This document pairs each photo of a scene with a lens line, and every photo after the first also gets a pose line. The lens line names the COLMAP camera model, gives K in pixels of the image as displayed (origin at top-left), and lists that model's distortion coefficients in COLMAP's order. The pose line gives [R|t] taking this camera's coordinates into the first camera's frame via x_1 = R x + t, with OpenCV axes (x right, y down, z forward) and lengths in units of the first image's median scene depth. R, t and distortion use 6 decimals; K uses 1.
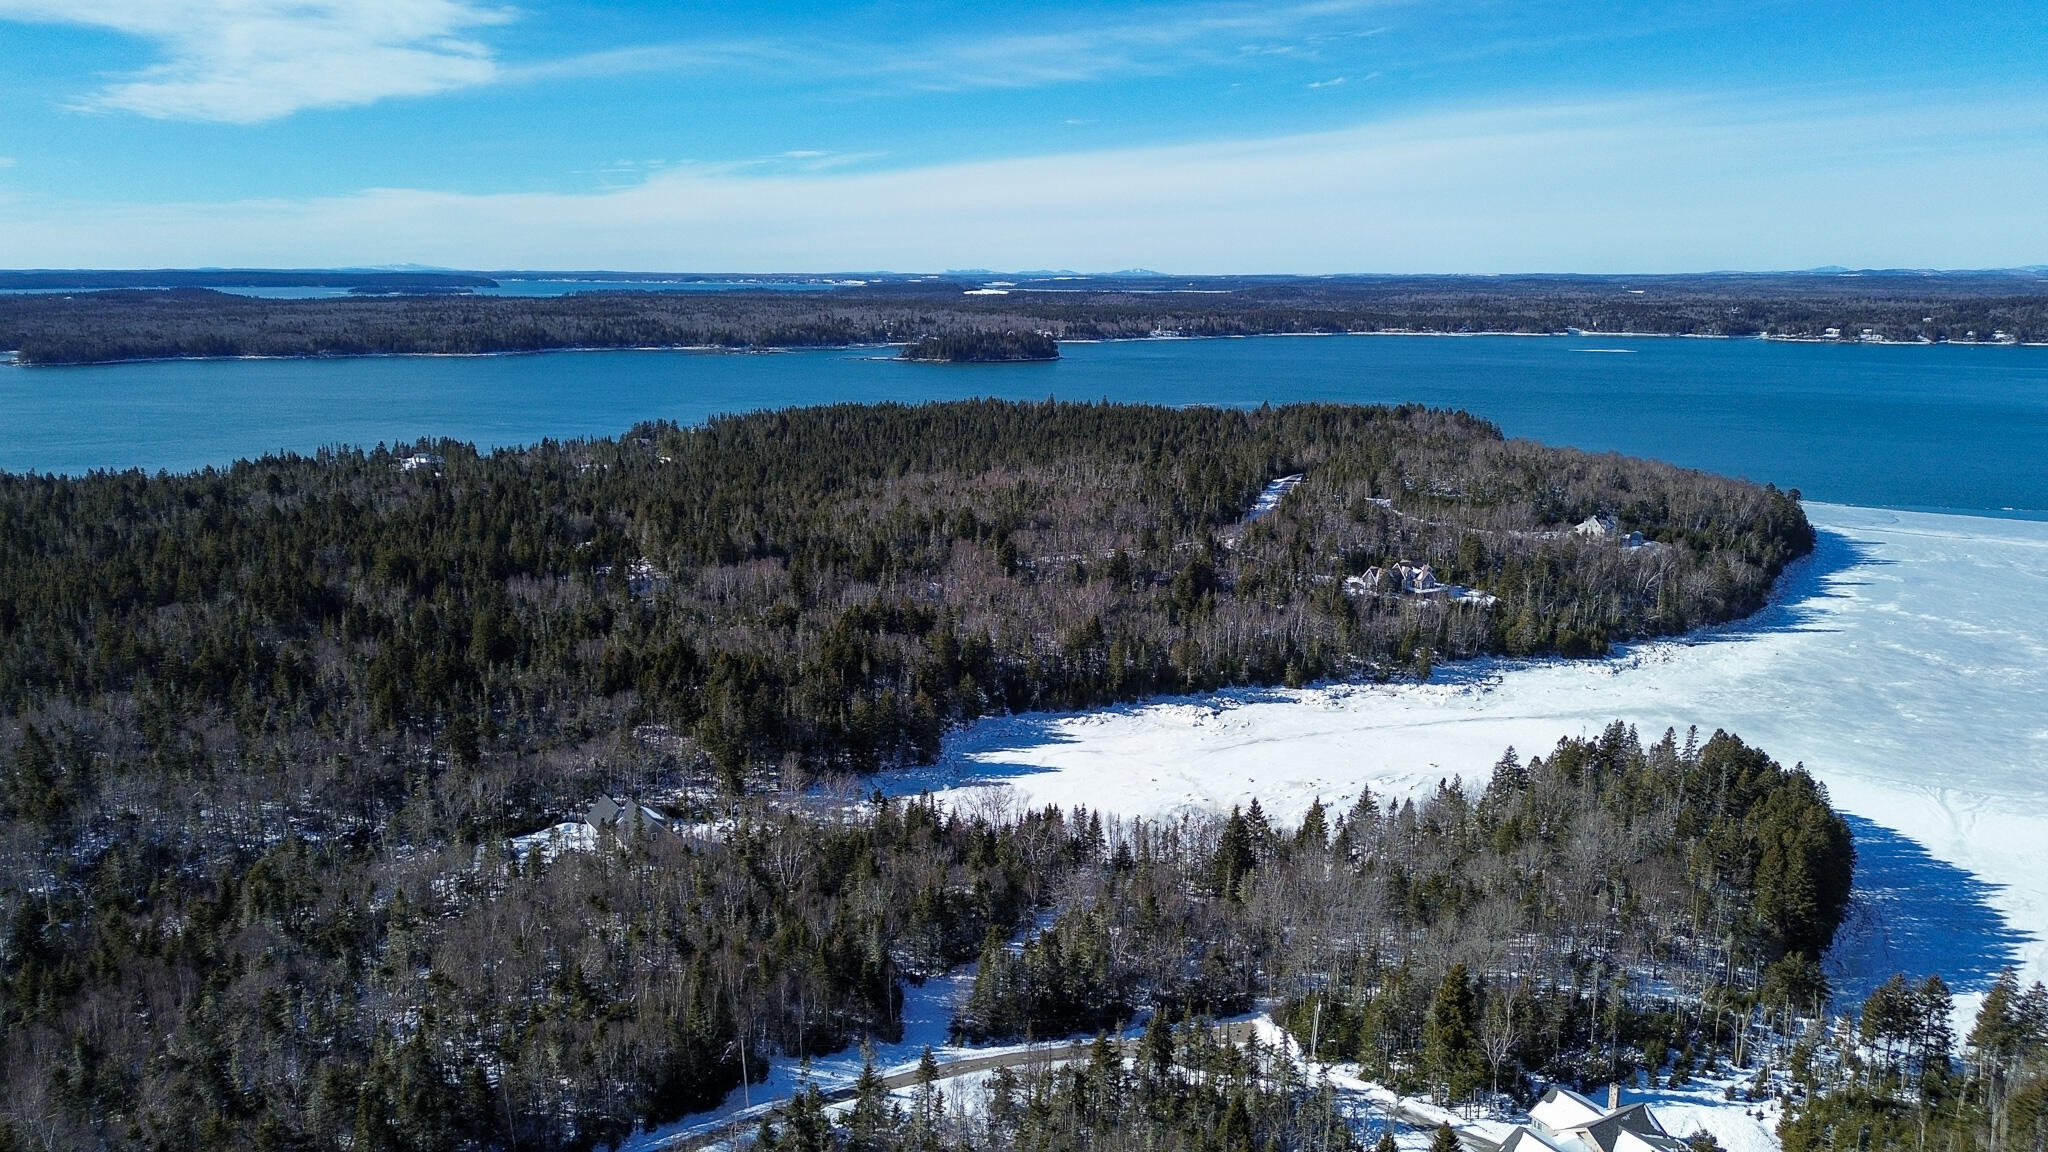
lens RADIAL K [[1432.9, 0, 1029.9], [0, 1432.9, 580.0], [0, 0, 1]] dist [0.087246, -0.090076]
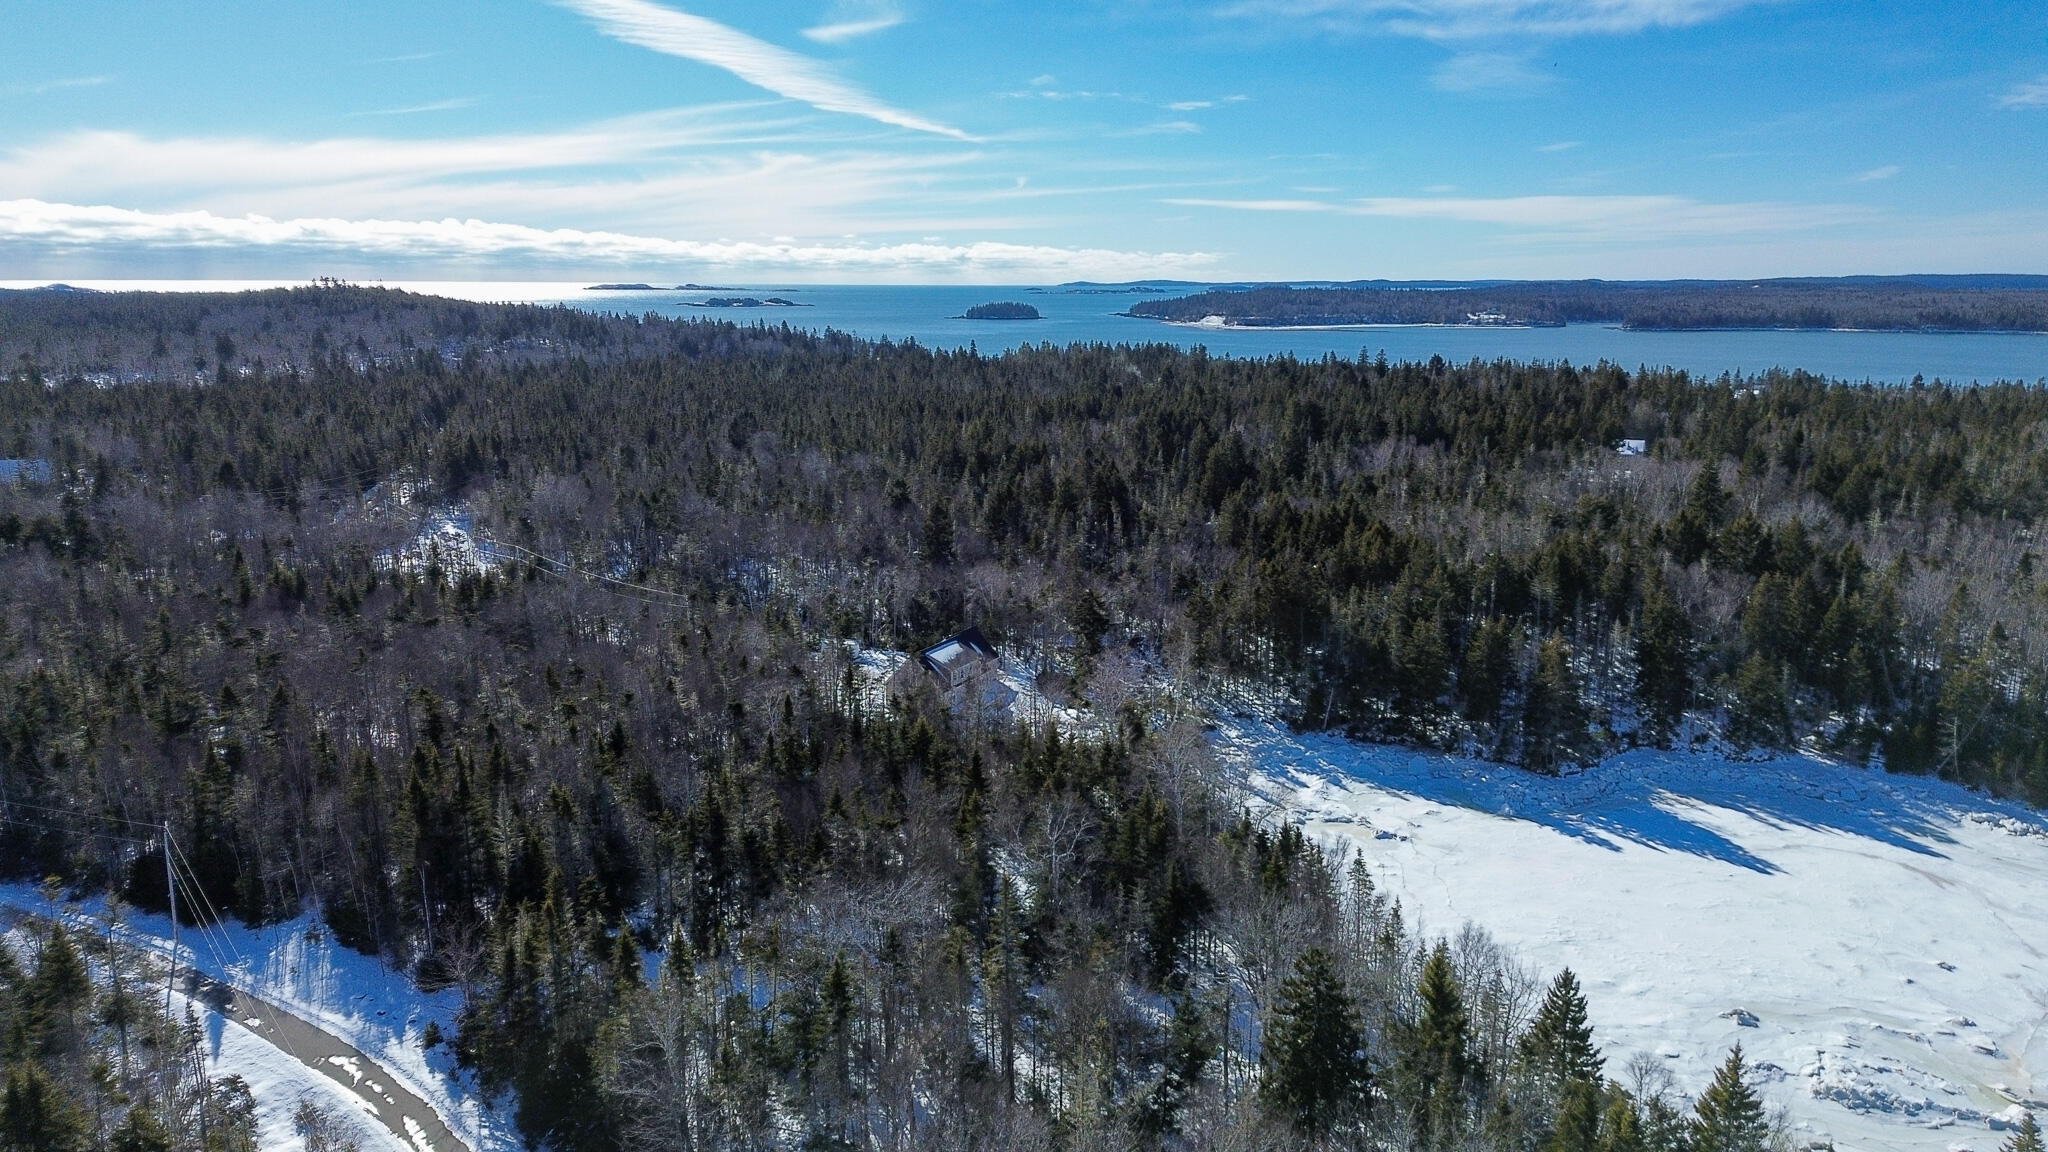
lens RADIAL K [[1432.9, 0, 1026.5], [0, 1432.9, 621.9], [0, 0, 1]] dist [0.087246, -0.090076]
pose [[0.475636, 0.201836, -0.856174, 0.226742], [-0.185596, 0.974435, 0.126610, 0.031856], [0.859840, 0.098683, 0.500936, 0.434182]]
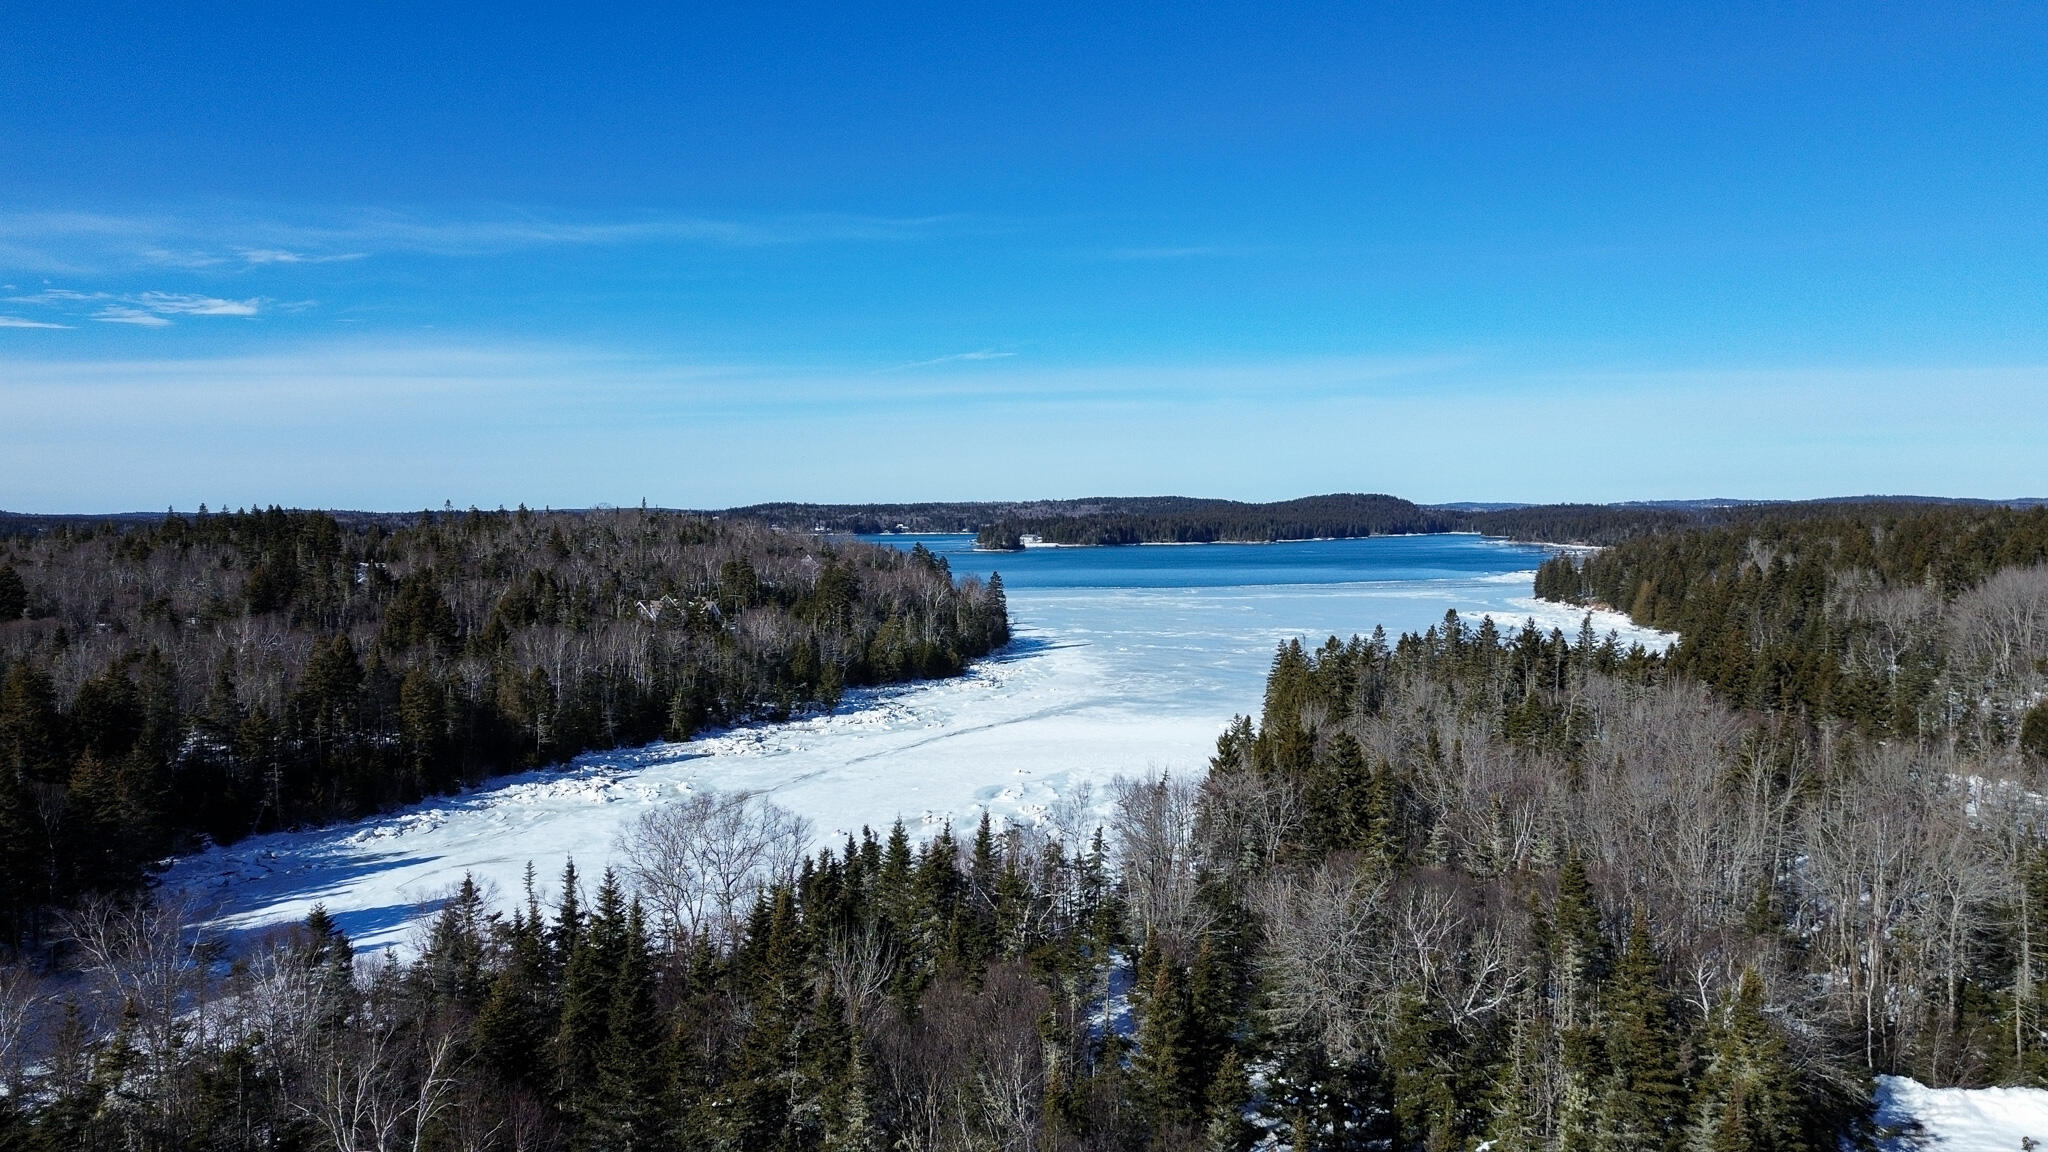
lens RADIAL K [[1432.9, 0, 1033.4], [0, 1432.9, 579.9], [0, 0, 1]] dist [0.087246, -0.090076]
pose [[0.688191, -0.040677, 0.724389, -0.139954], [0.159549, 0.982471, -0.096408, 0.084101], [-0.707770, 0.181923, 0.682617, 0.435961]]
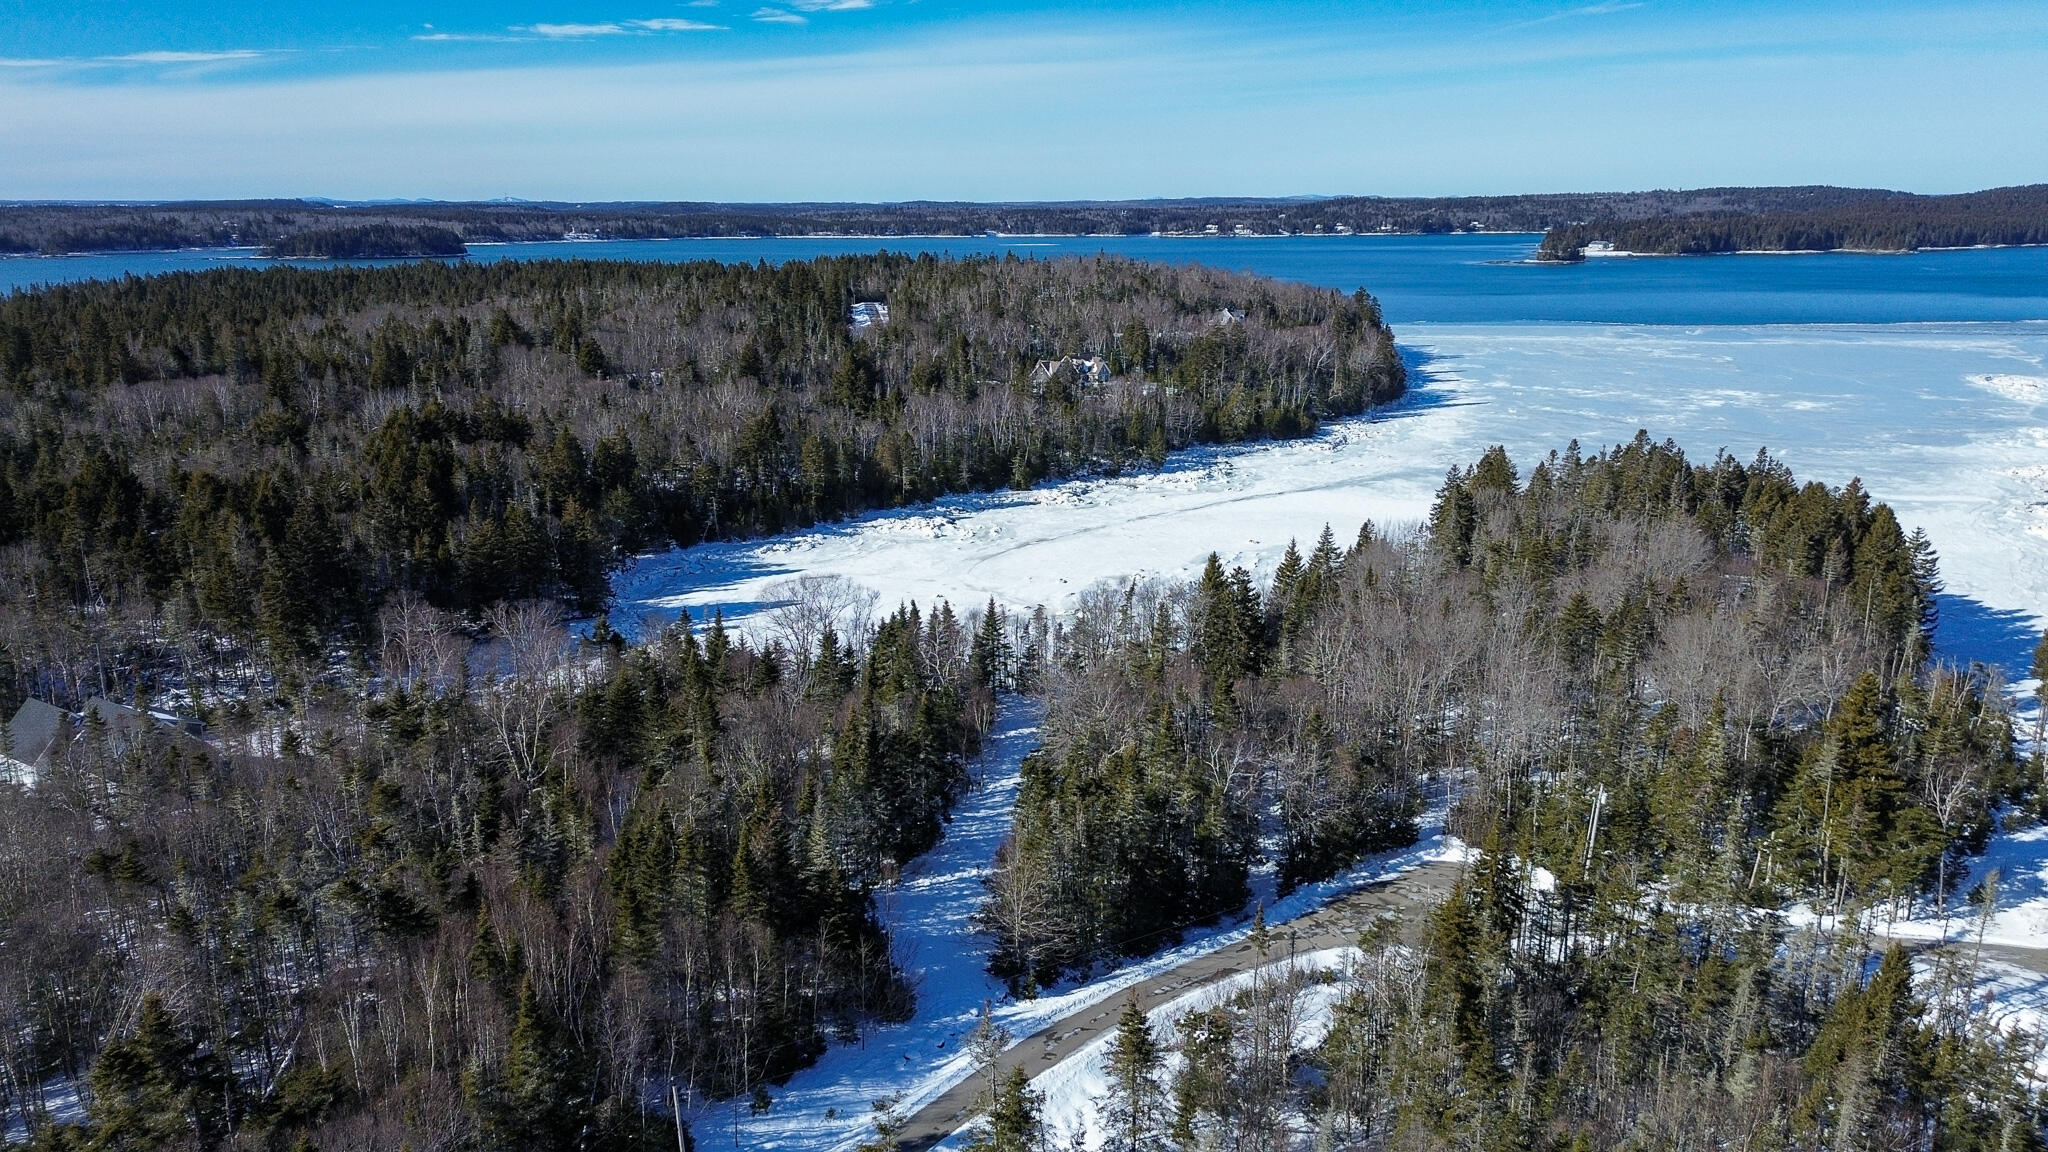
lens RADIAL K [[1432.9, 0, 1026.9], [0, 1432.9, 576.1], [0, 0, 1]] dist [0.087246, -0.090076]
pose [[0.918429, -0.106391, 0.381010, -0.107832], [0.090332, 0.994112, 0.059843, 0.070150], [-0.385134, -0.020544, 0.922632, 0.258413]]
